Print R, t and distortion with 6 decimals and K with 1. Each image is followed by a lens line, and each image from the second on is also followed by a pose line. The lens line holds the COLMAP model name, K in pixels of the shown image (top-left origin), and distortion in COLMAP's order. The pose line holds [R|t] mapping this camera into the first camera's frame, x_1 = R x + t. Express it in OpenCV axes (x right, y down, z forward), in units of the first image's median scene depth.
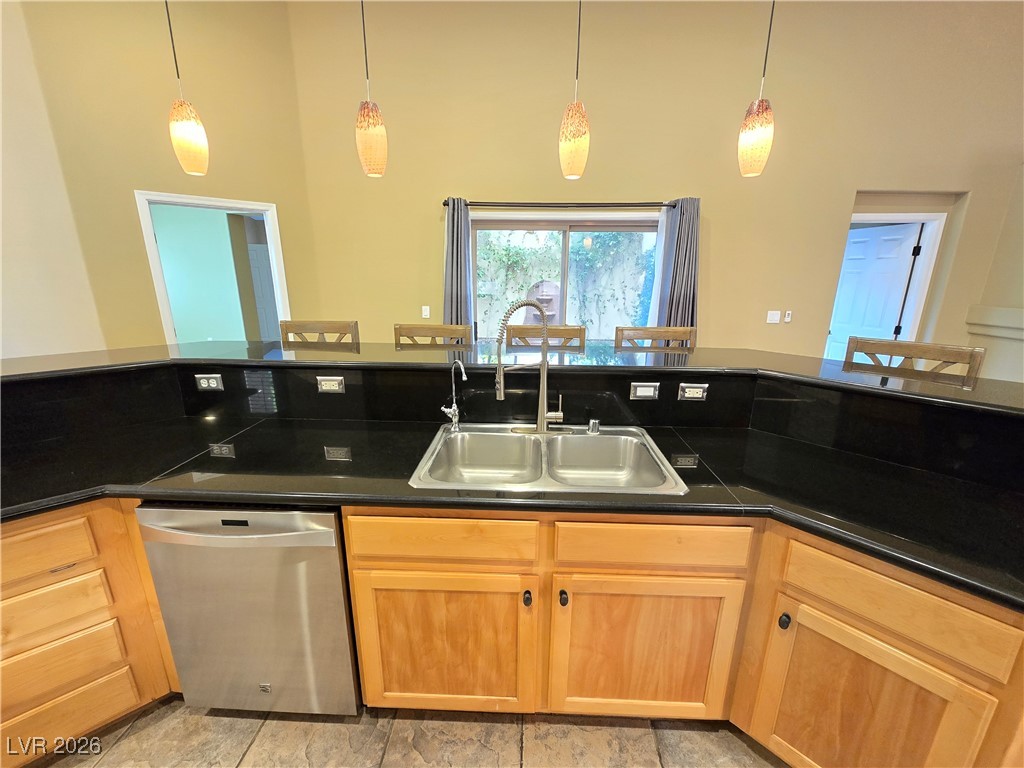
lens RADIAL K [[419.5, 0, 512.2], [0, 419.5, 387.9], [0, 0, 1]] dist [-0.004725, 0.000930]
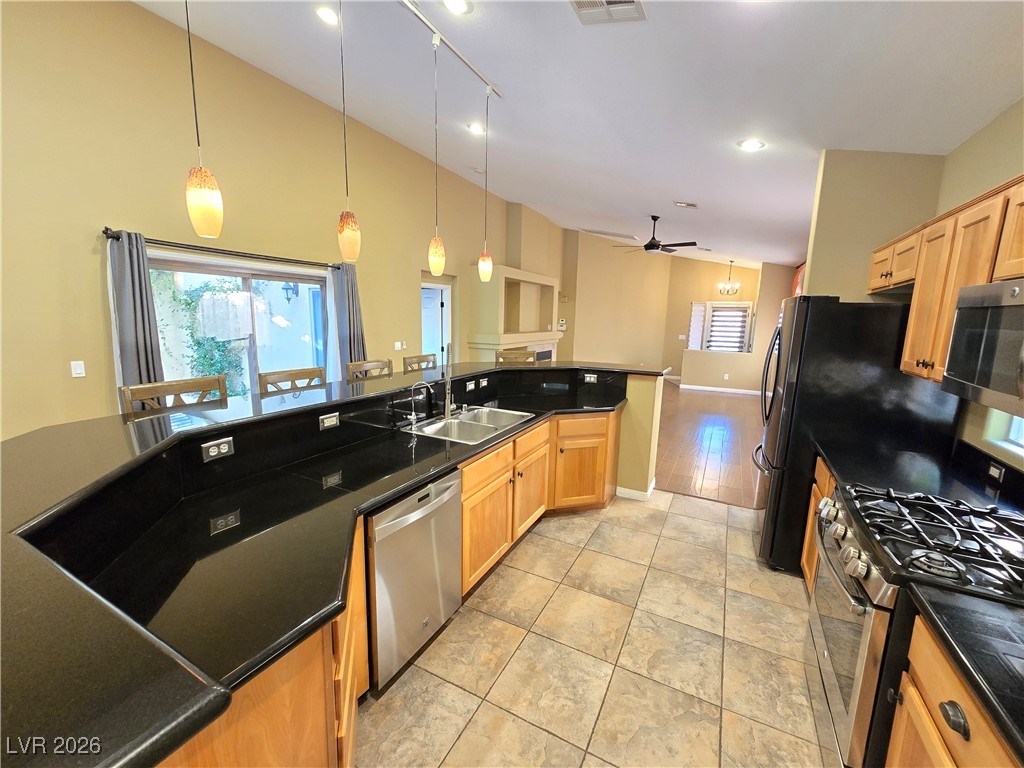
lens RADIAL K [[416.5, 0, 512.4], [0, 416.5, 387.8], [0, 0, 1]] dist [-0.000010, 0.000396]
pose [[0.428095, -0.153033, 0.890683, -1.251815], [0.218163, 0.973911, 0.062476, -0.061123], [-0.877006, 0.167568, 0.450312, -0.016609]]
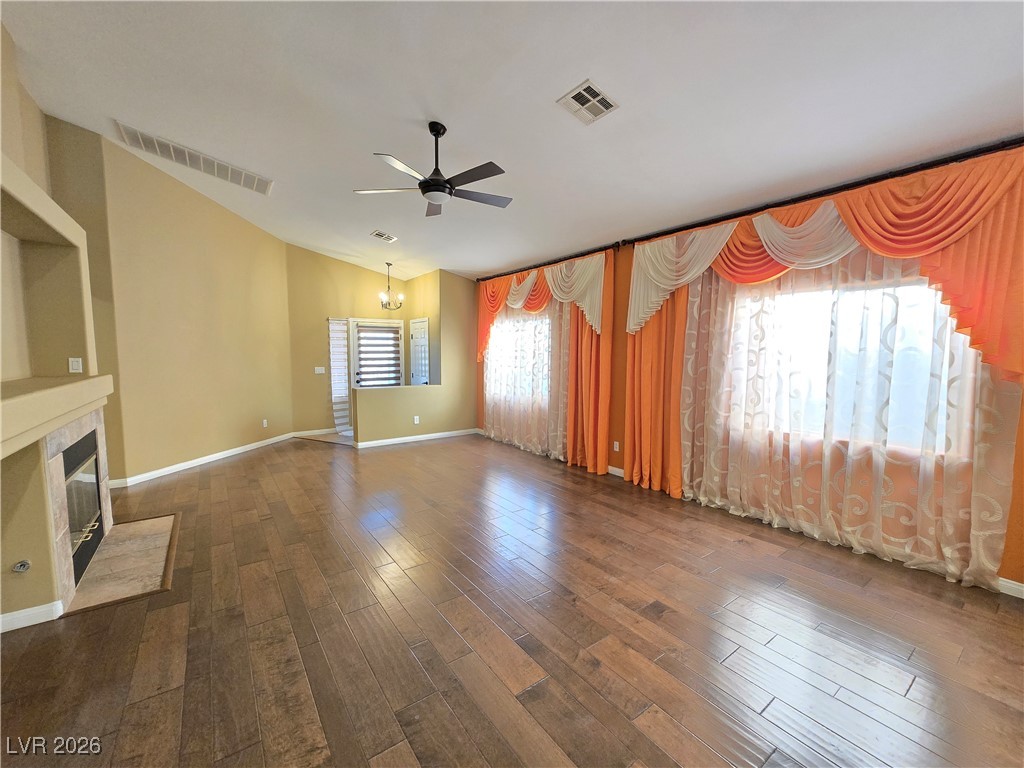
lens RADIAL K [[417.9, 0, 509.5], [0, 417.9, 386.9], [0, 0, 1]] dist [-0.000496, 0.000520]
pose [[-0.613914, -0.077319, 0.785577, 1.223849], [0.198991, 0.947892, 0.248802, -0.369423], [-0.763880, 0.309066, -0.566539, 1.477983]]
